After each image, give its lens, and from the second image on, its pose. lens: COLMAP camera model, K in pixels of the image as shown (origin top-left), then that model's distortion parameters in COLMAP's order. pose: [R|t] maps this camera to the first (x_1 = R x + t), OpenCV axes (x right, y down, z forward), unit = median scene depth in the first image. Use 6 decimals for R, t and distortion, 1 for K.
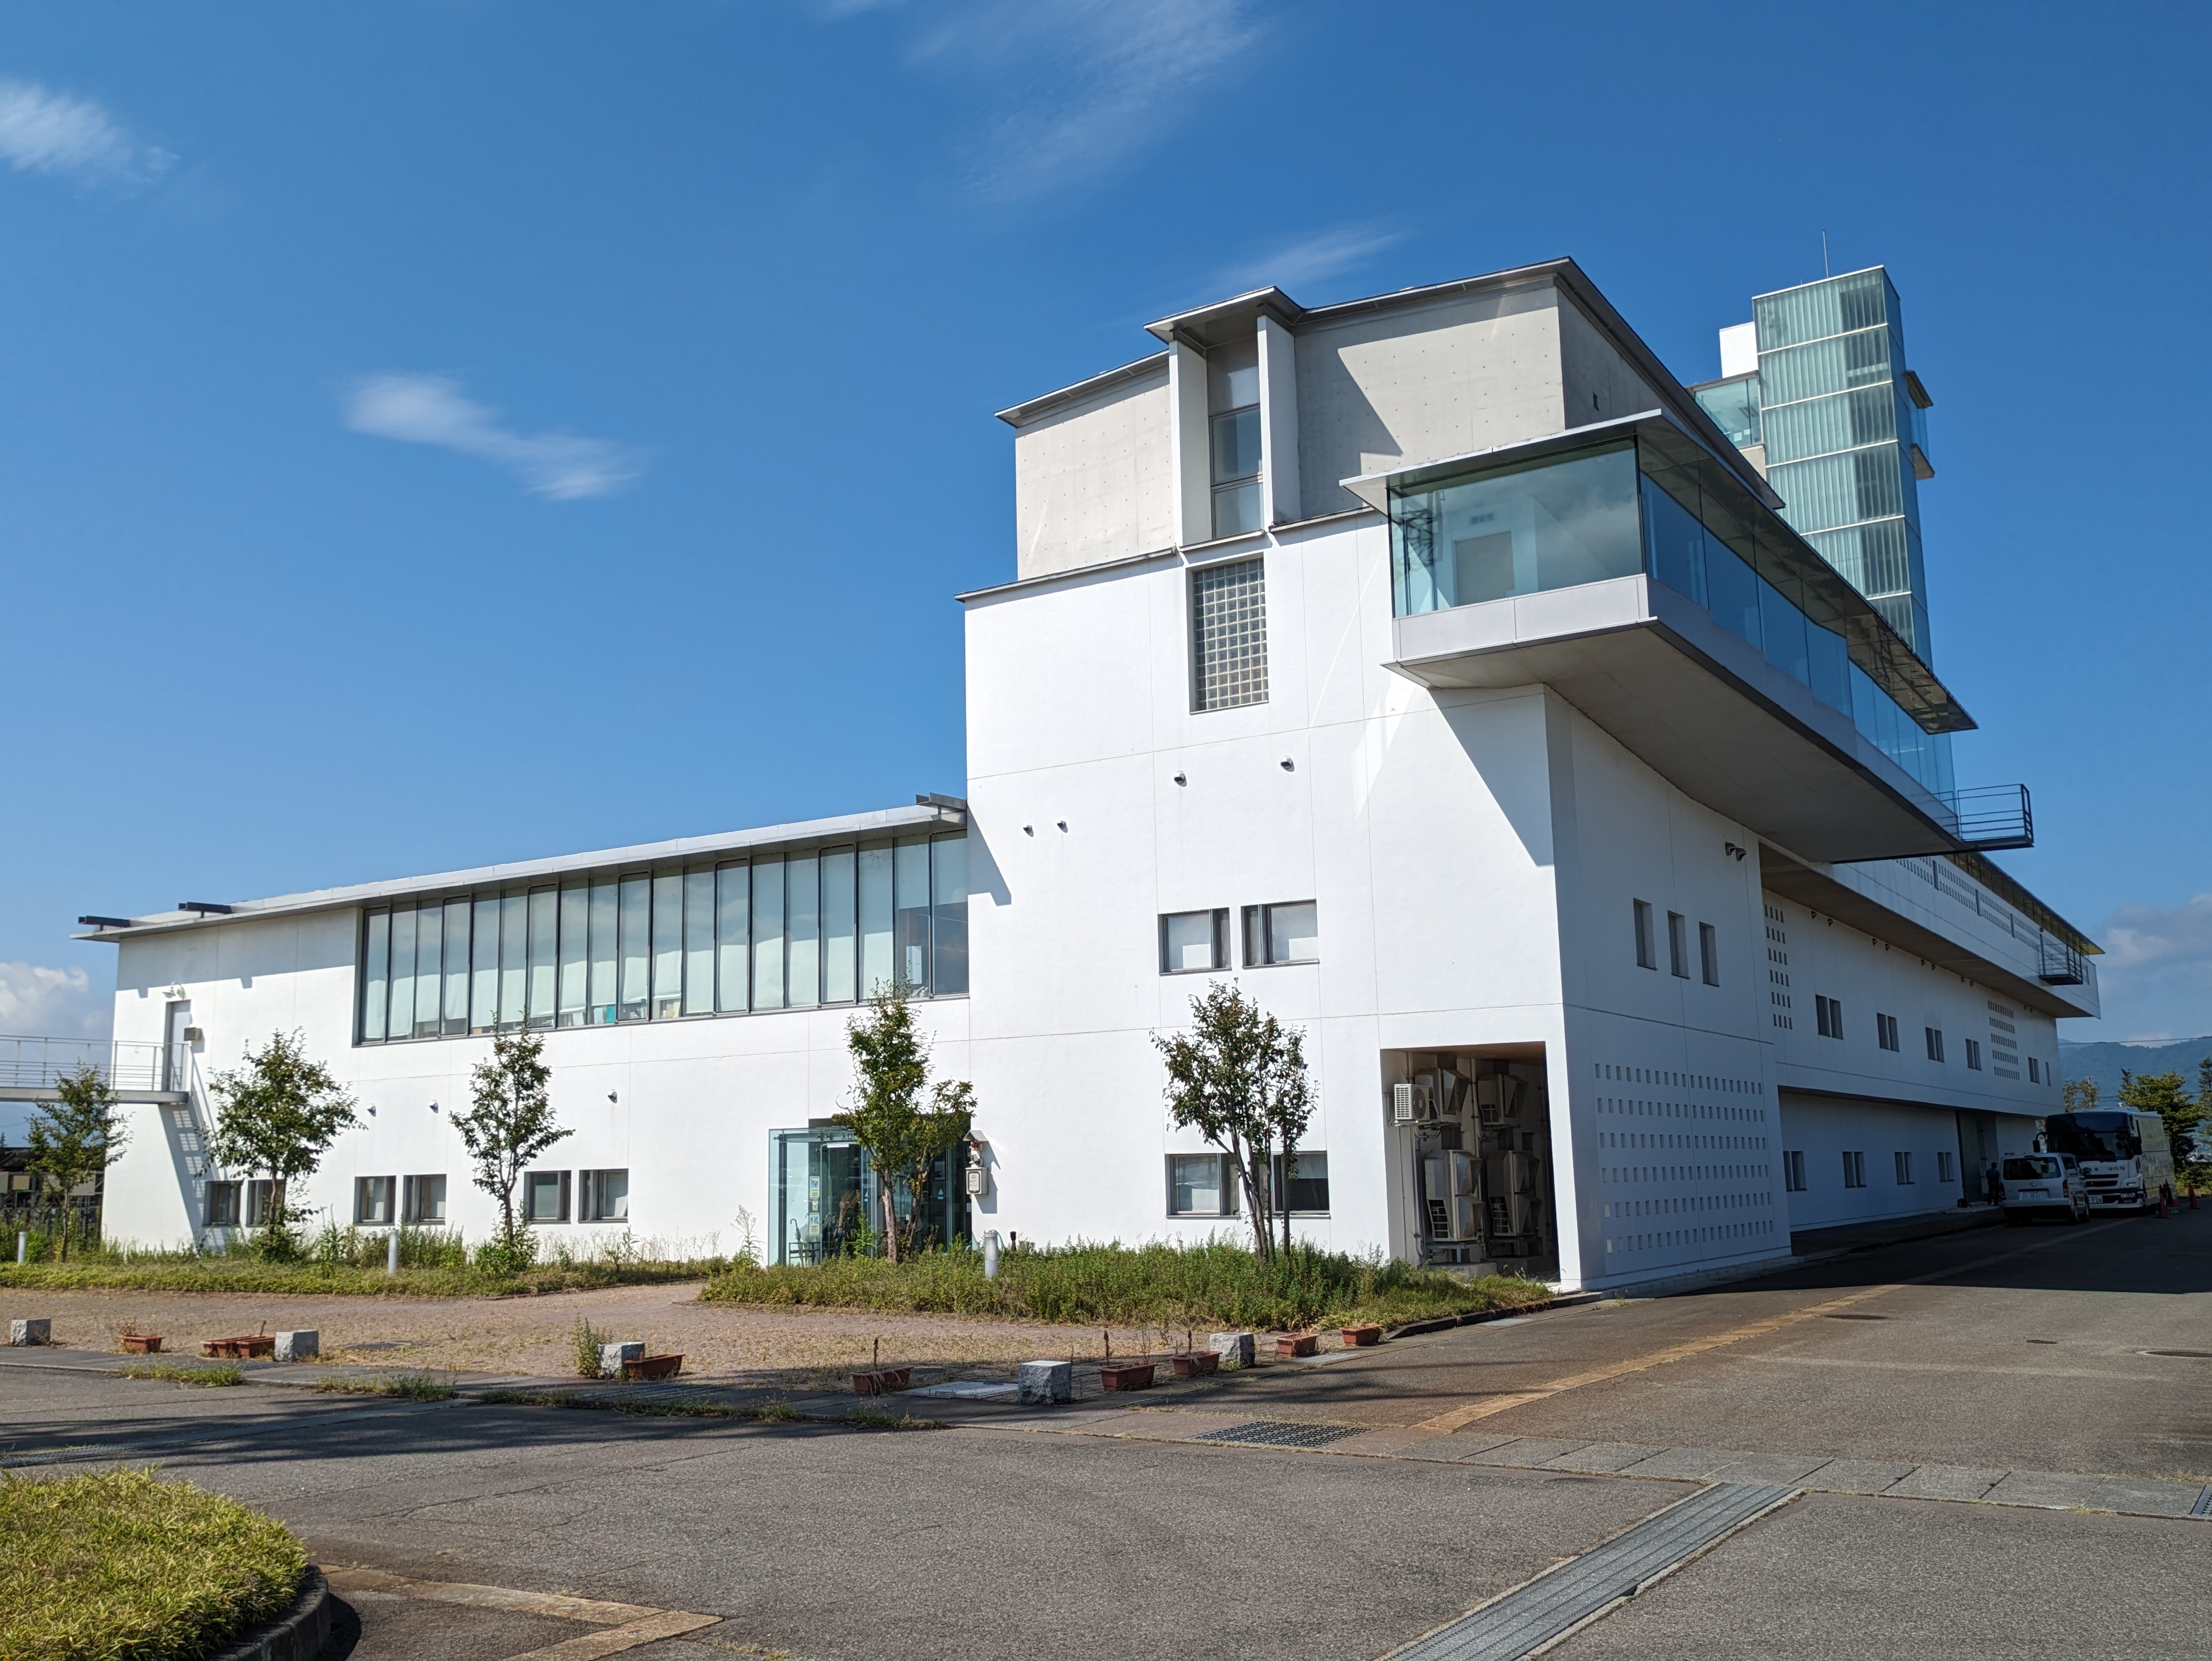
lens RADIAL K [[2010.9, 0, 1106.0], [0, 2010.9, 830.5], [0, 0, 1]] dist [0.069169, -0.005068]
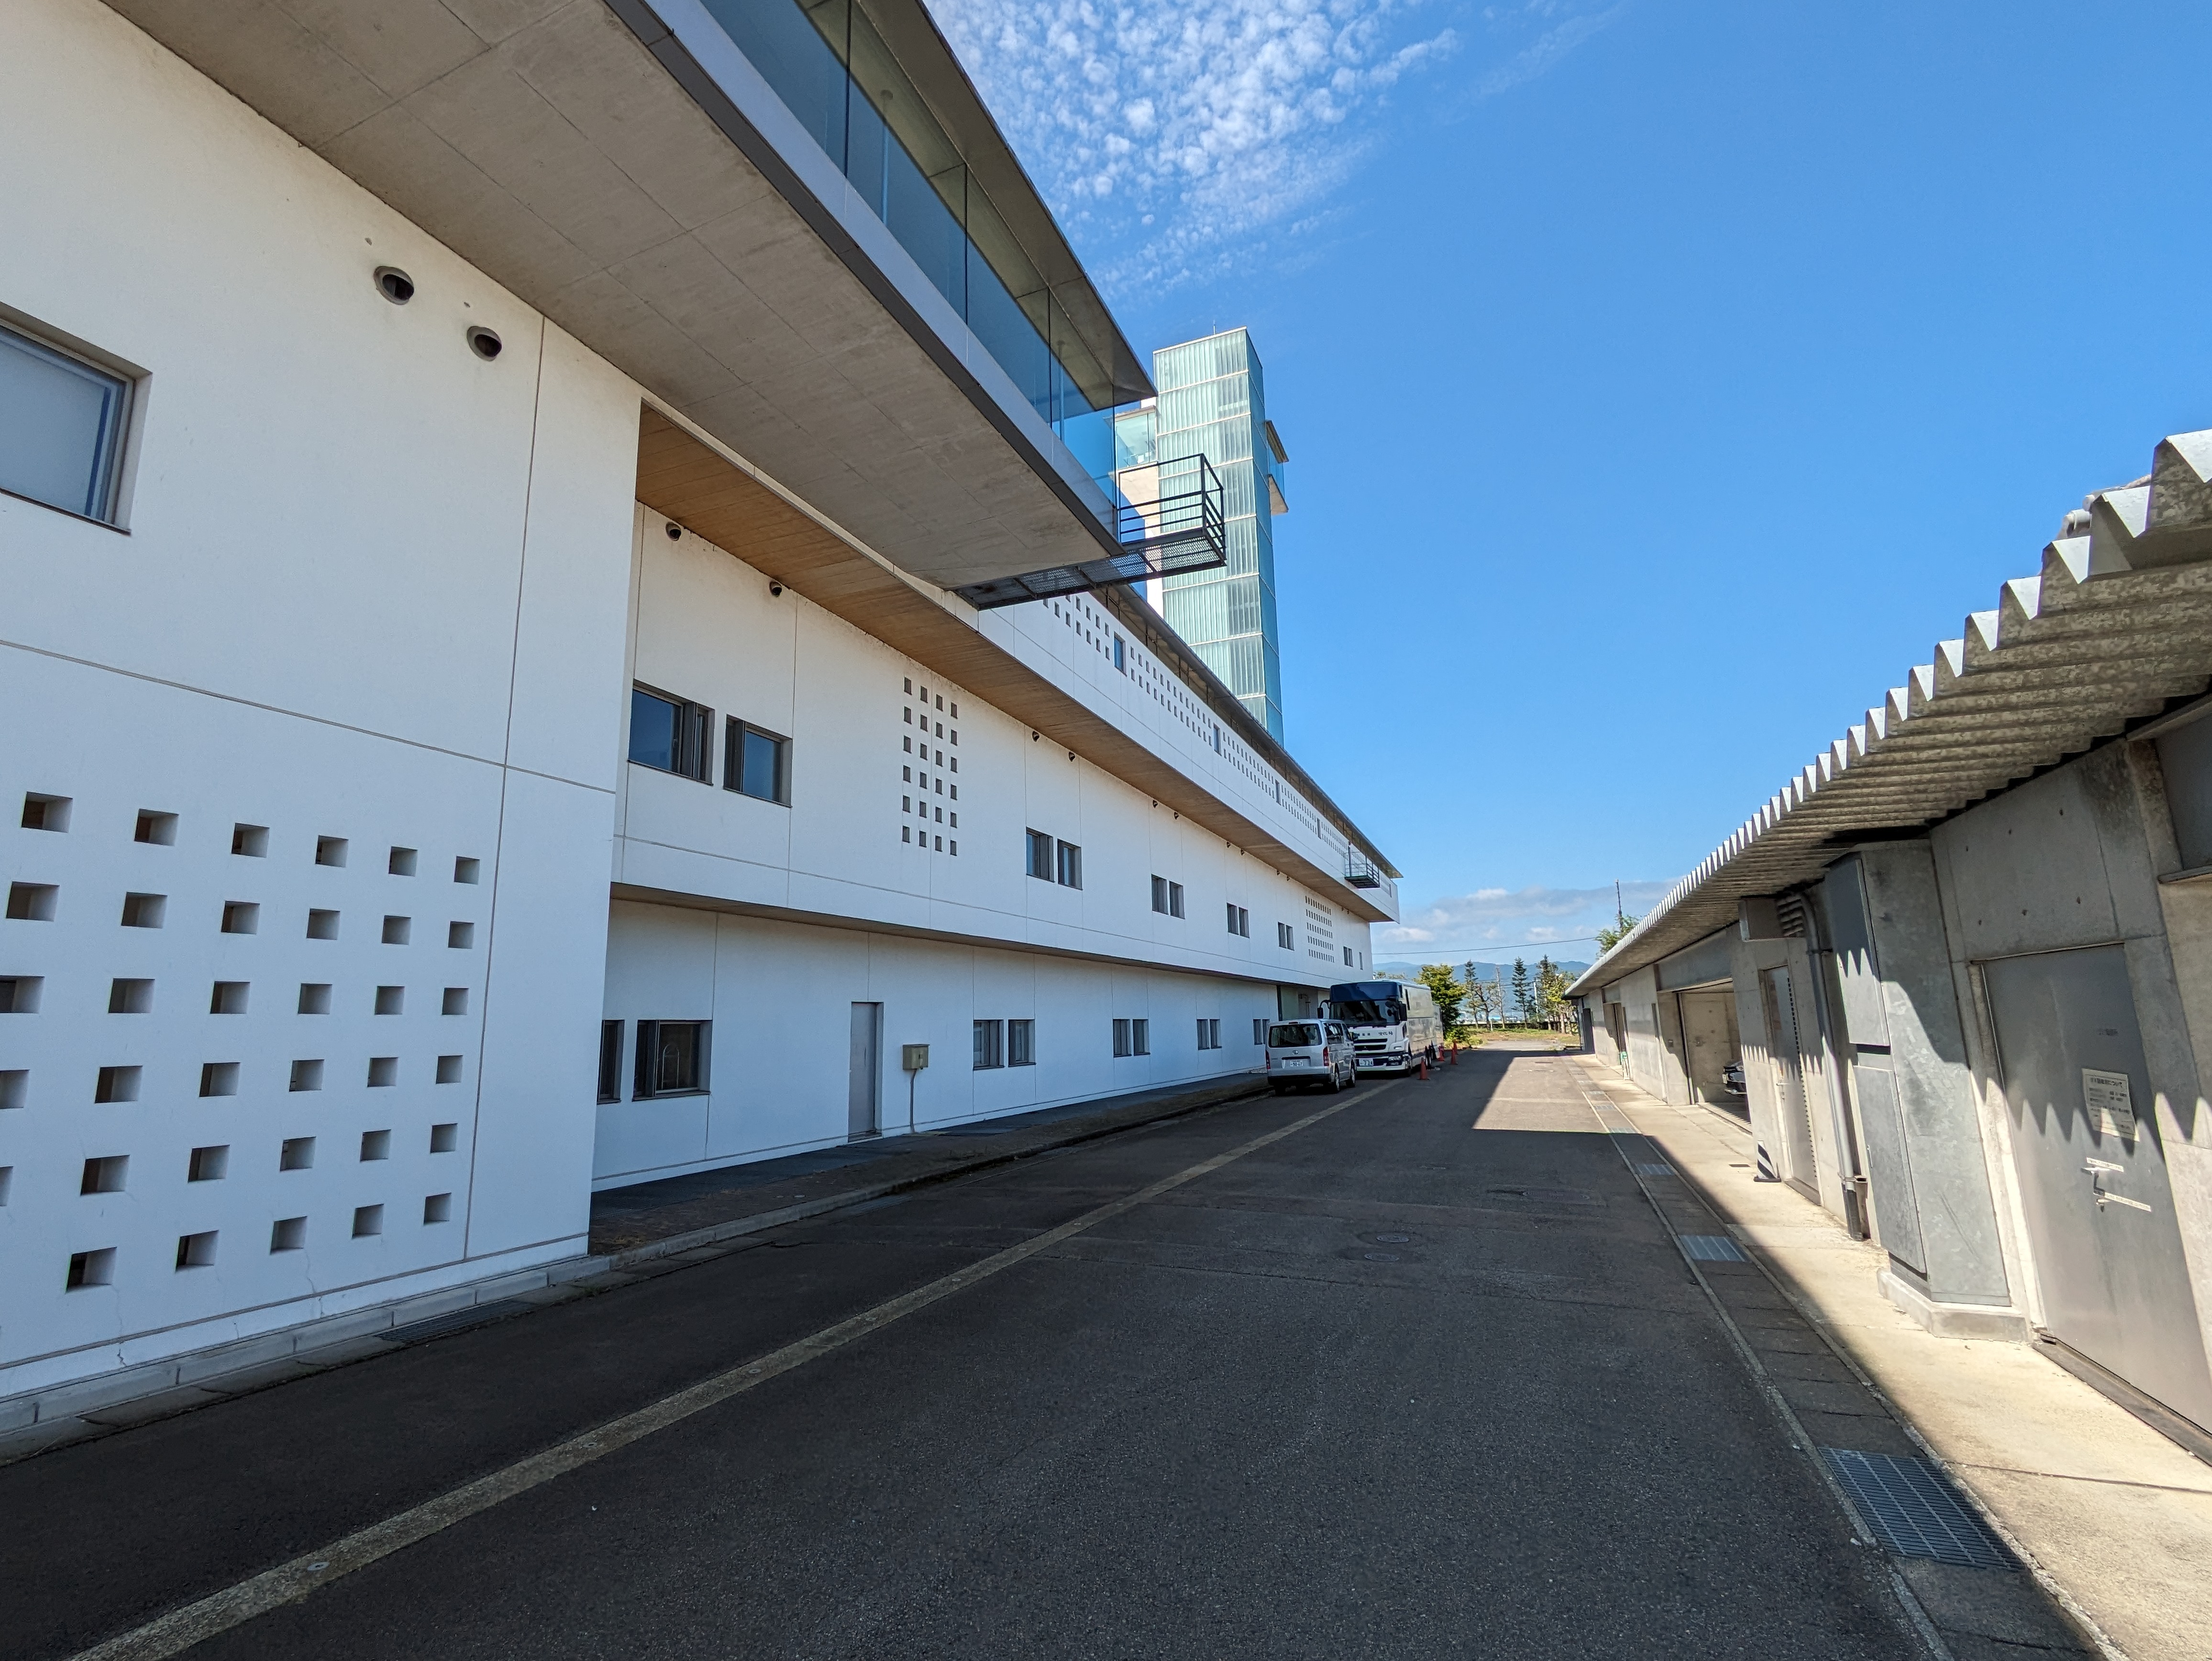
lens RADIAL K [[1042.6, 0, 1106.0], [0, 1042.6, 830.5], [0, 0, 1]] dist [0.001875, 0.000125]
pose [[0.987848, 0.028445, 0.152796, 0.241637], [-0.025096, 0.999402, -0.023805, 0.069401], [-0.153382, 0.019681, 0.987971, 0.442067]]
